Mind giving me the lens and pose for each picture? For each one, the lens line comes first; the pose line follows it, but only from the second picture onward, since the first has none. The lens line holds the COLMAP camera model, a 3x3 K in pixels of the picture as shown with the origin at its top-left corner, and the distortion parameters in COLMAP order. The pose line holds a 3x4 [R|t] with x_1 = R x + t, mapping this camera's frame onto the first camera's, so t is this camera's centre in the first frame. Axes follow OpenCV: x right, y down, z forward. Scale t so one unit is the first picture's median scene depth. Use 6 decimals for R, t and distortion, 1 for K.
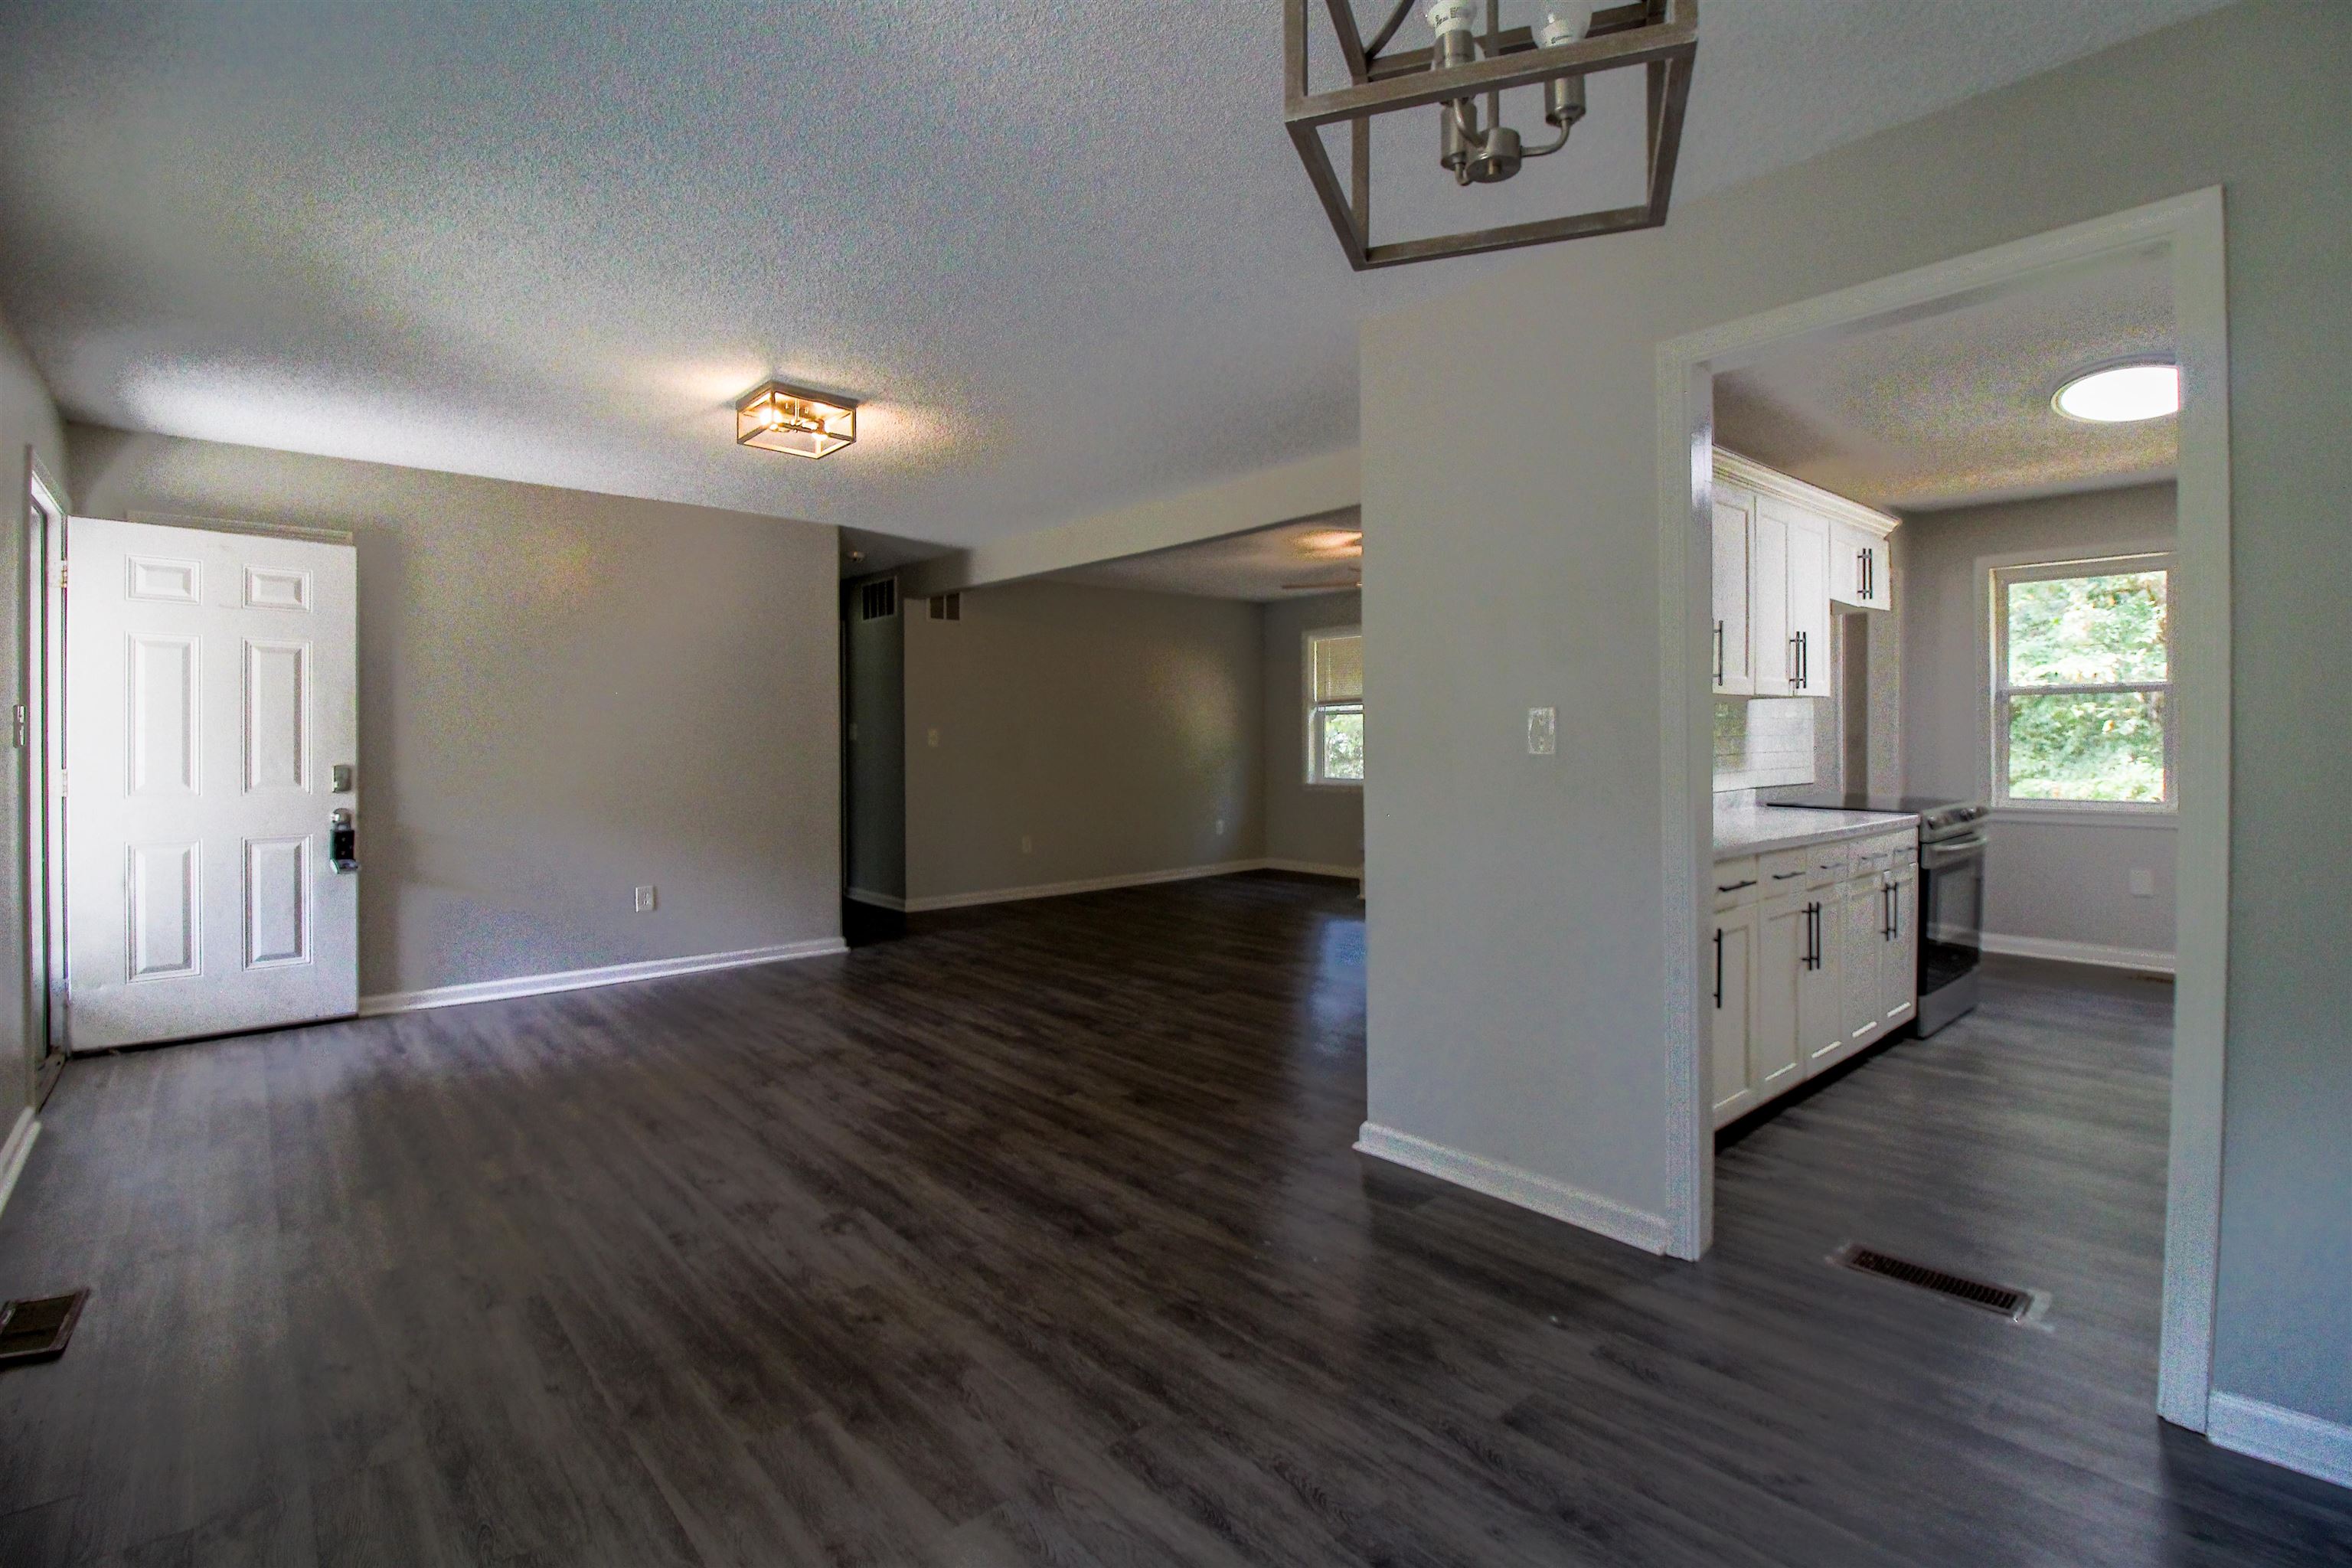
lens RADIAL K [[1096.0, 0, 1179.1], [0, 1096.0, 746.6], [0, 0, 1]] dist [-0.001797, -0.009870]
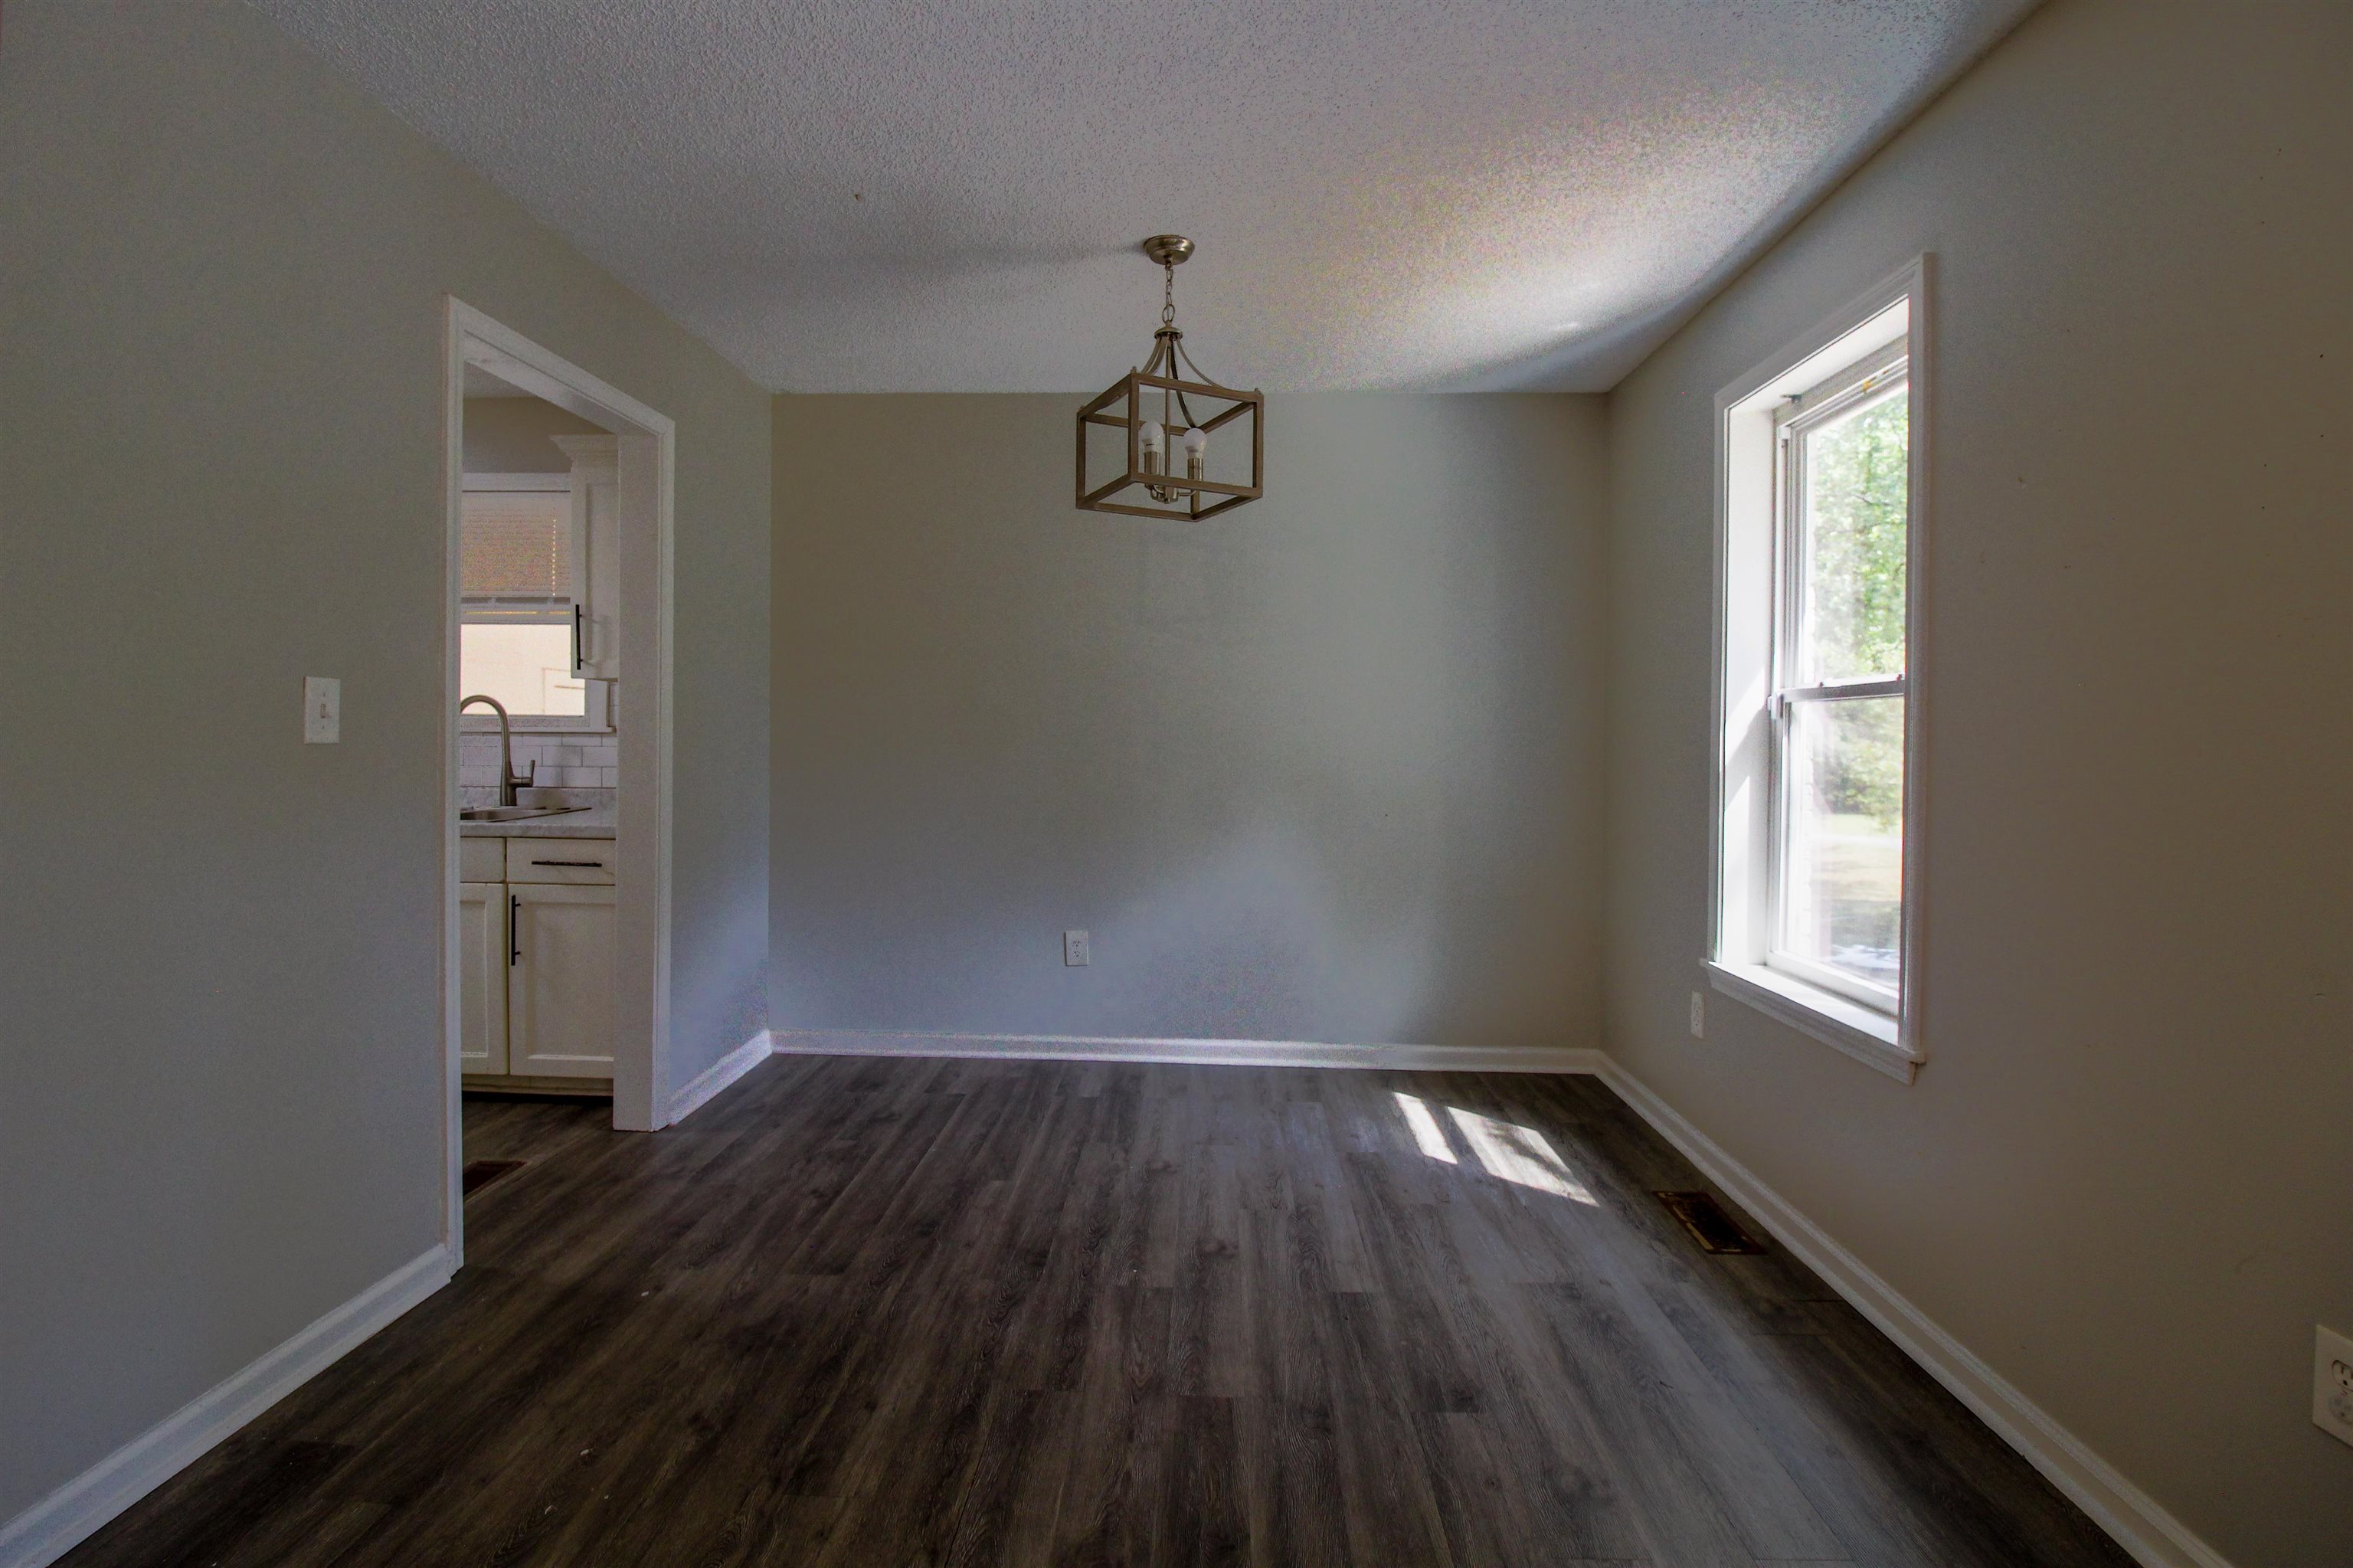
lens RADIAL K [[1096.5, 0, 1179.6], [0, 1096.5, 746.6], [0, 0, 1]] dist [-0.001797, -0.009870]
pose [[-0.728121, -0.006716, 0.685416, -0.816972], [-0.004558, 0.999977, 0.004956, 0.006940], [-0.685433, 0.000484, -0.728135, 1.601070]]
